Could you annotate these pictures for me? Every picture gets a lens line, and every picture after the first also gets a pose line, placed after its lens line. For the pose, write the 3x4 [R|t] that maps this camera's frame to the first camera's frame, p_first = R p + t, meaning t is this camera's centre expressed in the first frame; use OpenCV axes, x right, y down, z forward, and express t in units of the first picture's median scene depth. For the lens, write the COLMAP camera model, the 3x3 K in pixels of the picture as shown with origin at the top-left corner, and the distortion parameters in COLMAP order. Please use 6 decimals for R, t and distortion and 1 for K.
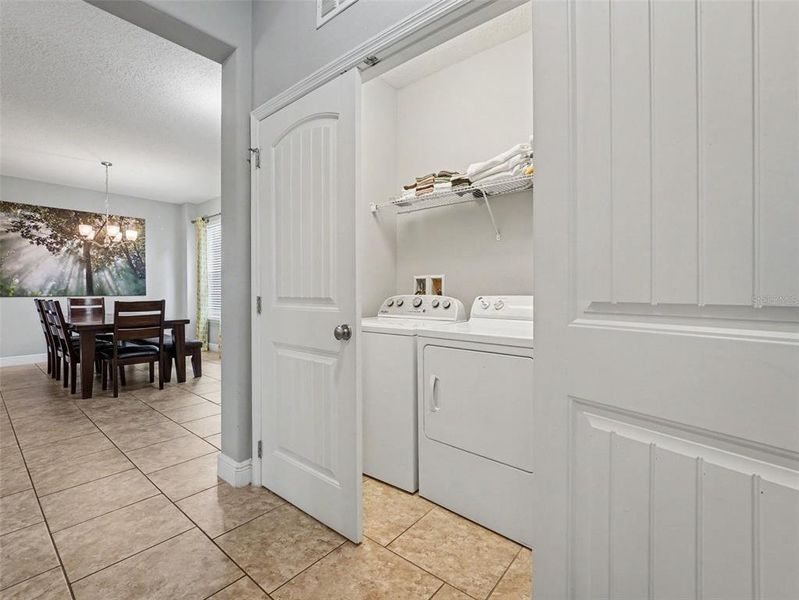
lens RADIAL K [[370.8, 0, 390.2], [0, 370.8, 298.4], [0, 0, 1]] dist [-0.010462, -0.000136]
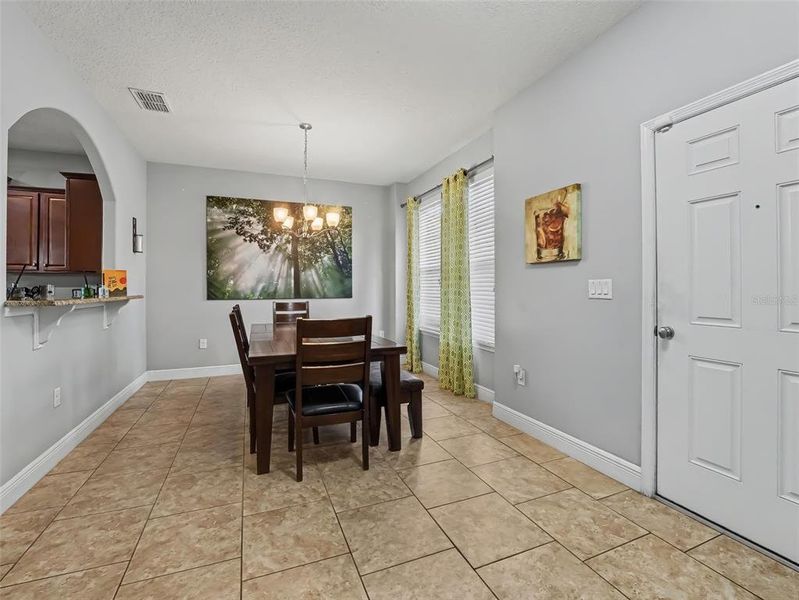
lens RADIAL K [[366.5, 0, 400.4], [0, 366.5, 289.5], [0, 0, 1]] dist [-0.028929, -0.000055]
pose [[0.891943, 0.000436, -0.452148, -0.219414], [-0.005610, 0.999933, -0.010104, -0.021996], [0.452113, 0.011549, 0.891886, 0.359462]]
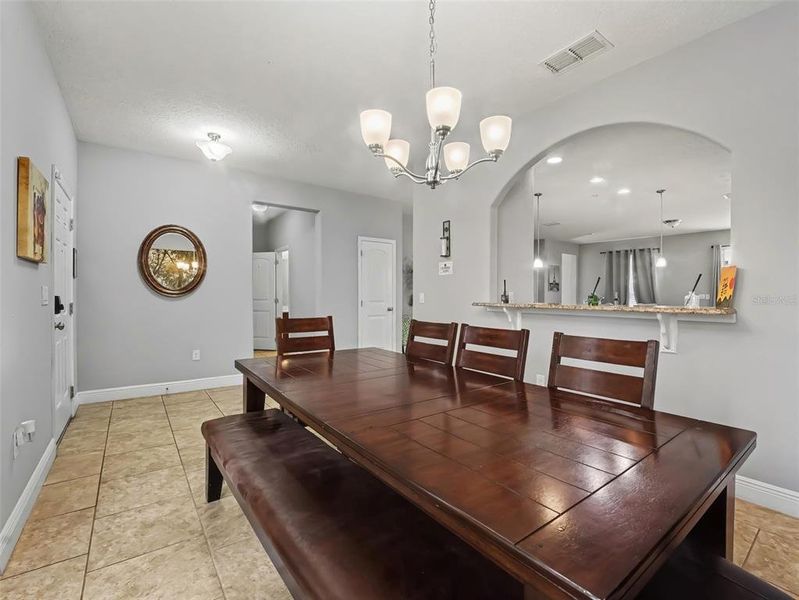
lens RADIAL K [[366.5, 0, 400.4], [0, 366.5, 289.5], [0, 0, 1]] dist [-0.028929, -0.000055]
pose [[-0.975227, 0.001713, 0.221201, -0.660198], [0.002868, 0.999984, 0.004899, -0.031963], [-0.221189, 0.005411, -0.975216, 1.083713]]
